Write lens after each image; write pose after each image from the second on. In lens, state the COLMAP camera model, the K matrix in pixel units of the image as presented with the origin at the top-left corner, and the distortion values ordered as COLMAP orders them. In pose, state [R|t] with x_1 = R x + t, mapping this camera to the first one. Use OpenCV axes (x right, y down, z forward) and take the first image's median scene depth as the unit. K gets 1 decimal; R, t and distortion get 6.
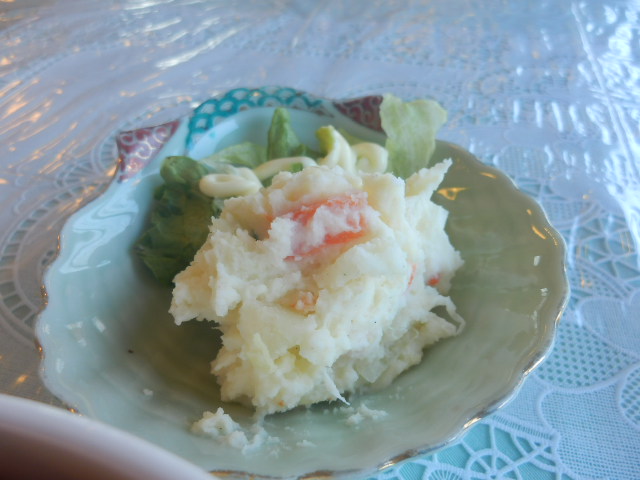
lens RADIAL K [[448.9, 0, 320.0], [0, 448.9, 240.0], [0, 0, 1]] dist [-0.004308, 0.001482]
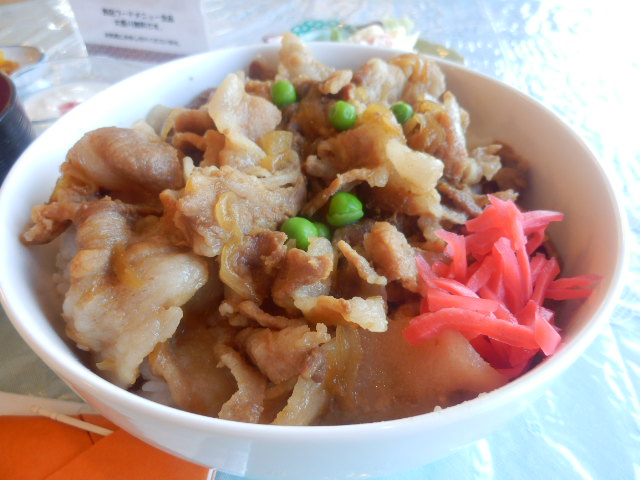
lens RADIAL K [[442.8, 0, 320.0], [0, 442.8, 240.0], [0, 0, 1]] dist [0.003782, 0.000066]
pose [[0.993296, -0.071645, 0.090724, -0.264182], [0.074067, 0.996974, -0.023612, 0.472207], [-0.088758, 0.030173, 0.995596, -0.643307]]
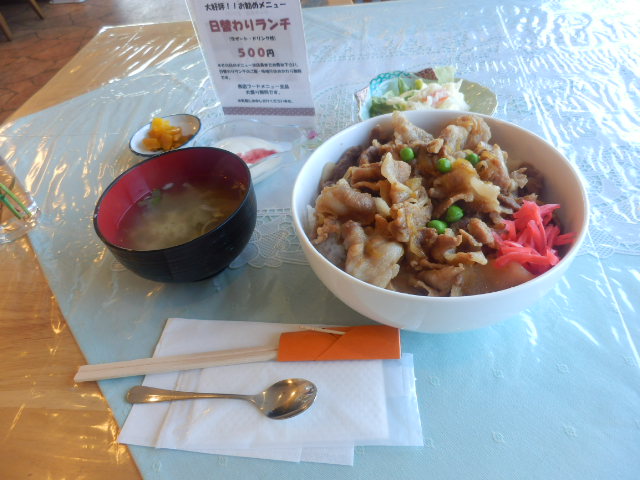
lens RADIAL K [[448.9, 0, 320.0], [0, 448.9, 240.0], [0, 0, 1]] dist [-0.004308, 0.001482]
pose [[0.983399, -0.179721, 0.025017, -0.564005], [0.179670, 0.983718, 0.004323, 0.424242], [-0.025387, 0.000243, 0.999678, -1.257937]]
